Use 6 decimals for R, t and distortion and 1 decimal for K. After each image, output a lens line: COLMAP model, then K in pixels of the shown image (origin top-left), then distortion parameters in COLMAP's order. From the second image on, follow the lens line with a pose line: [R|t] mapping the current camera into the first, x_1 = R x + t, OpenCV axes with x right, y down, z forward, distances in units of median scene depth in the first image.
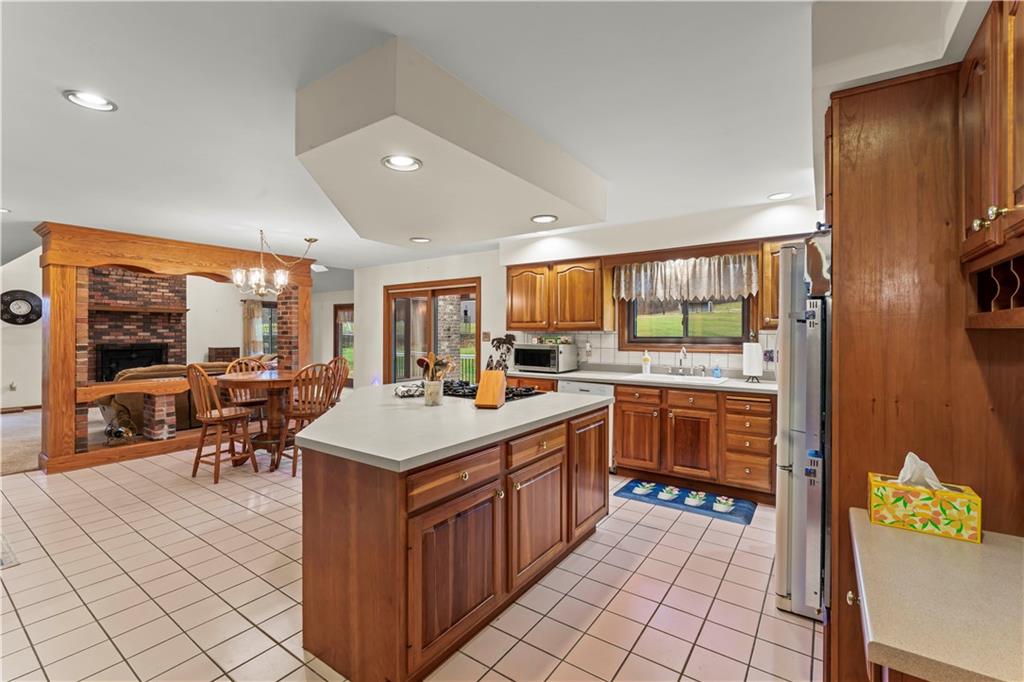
lens RADIAL K [[448.6, 0, 511.0], [0, 448.6, 335.4], [0, 0, 1]] dist [-0.001353, -0.000200]
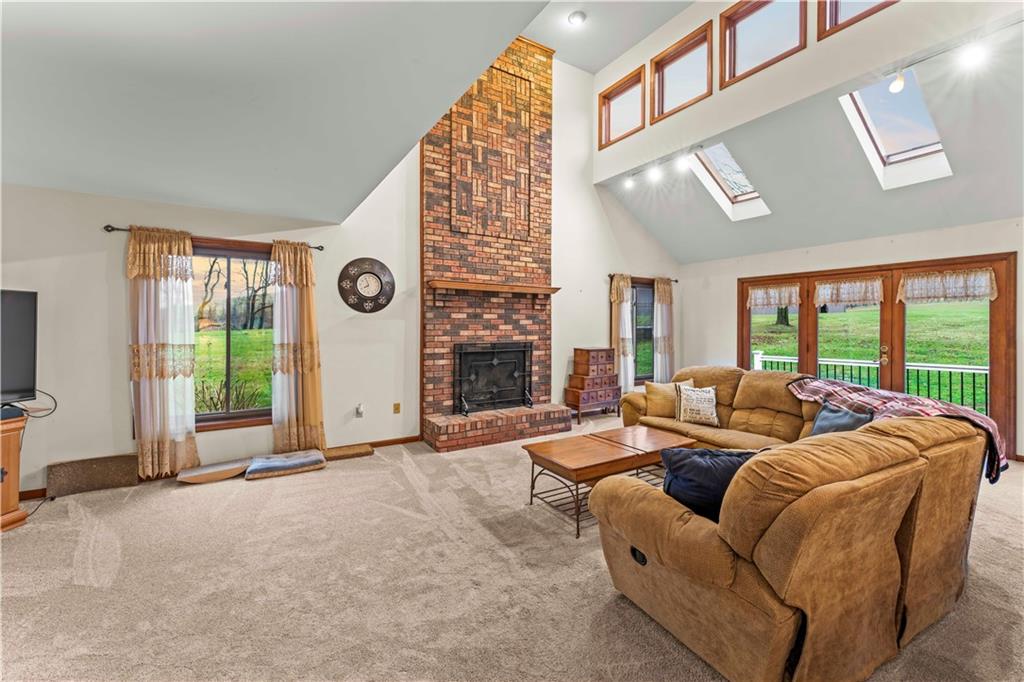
lens RADIAL K [[422.1, 0, 515.0], [0, 422.1, 323.1], [0, 0, 1]] dist [0.000370, 0.000090]
pose [[0.923679, -0.001079, -0.383165, -0.622612], [-0.002646, 0.999954, -0.009195, -0.003882], [0.383157, 0.009507, 0.923634, 0.487573]]
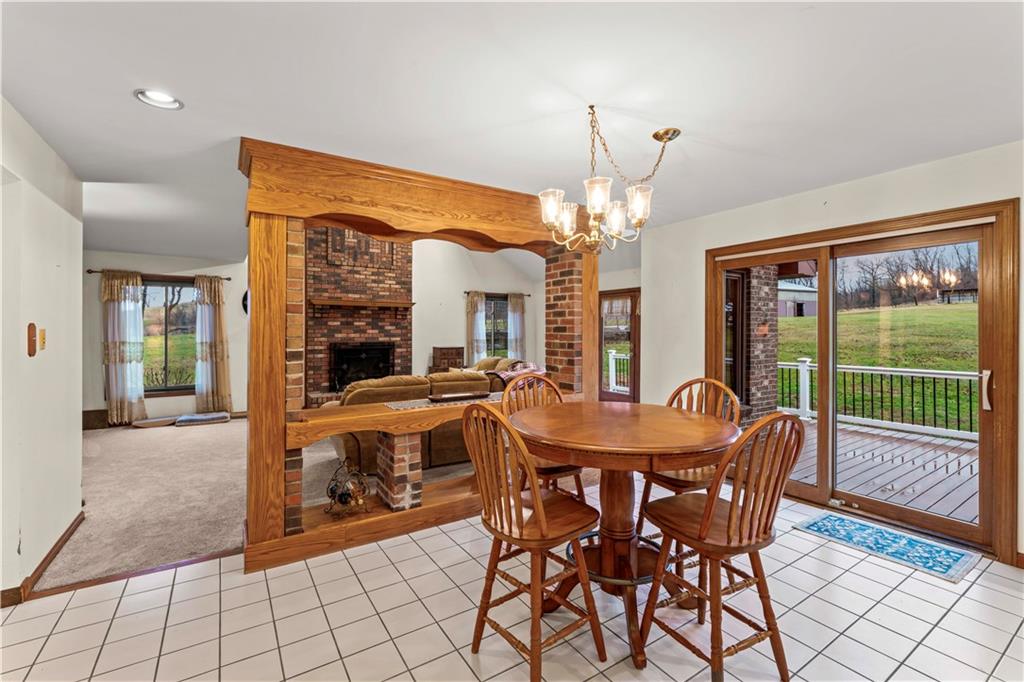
lens RADIAL K [[450.3, 0, 513.3], [0, 450.3, 329.4], [0, 0, 1]] dist [-0.000304, -0.000230]
pose [[0.930226, -0.002380, -0.366981, -0.251856], [-0.000087, 0.999978, -0.006704, -0.001209], [0.366988, 0.006268, 0.930204, 0.295223]]
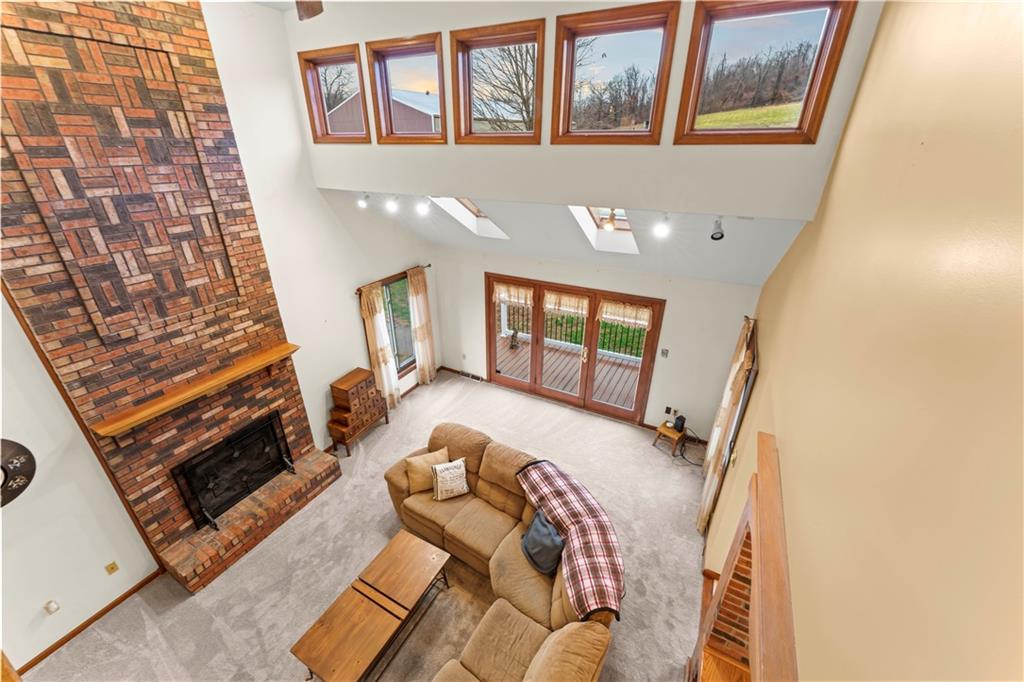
lens RADIAL K [[407.4, 0, 512.0], [0, 407.4, 341.0], [0, 0, 1]] dist [0.001018, 0.000125]
pose [[0.991580, -0.054144, 0.117635, -0.588722], [-0.002094, 0.901574, 0.432620, -0.315430], [-0.129480, -0.429224, 0.893869, 0.600213]]
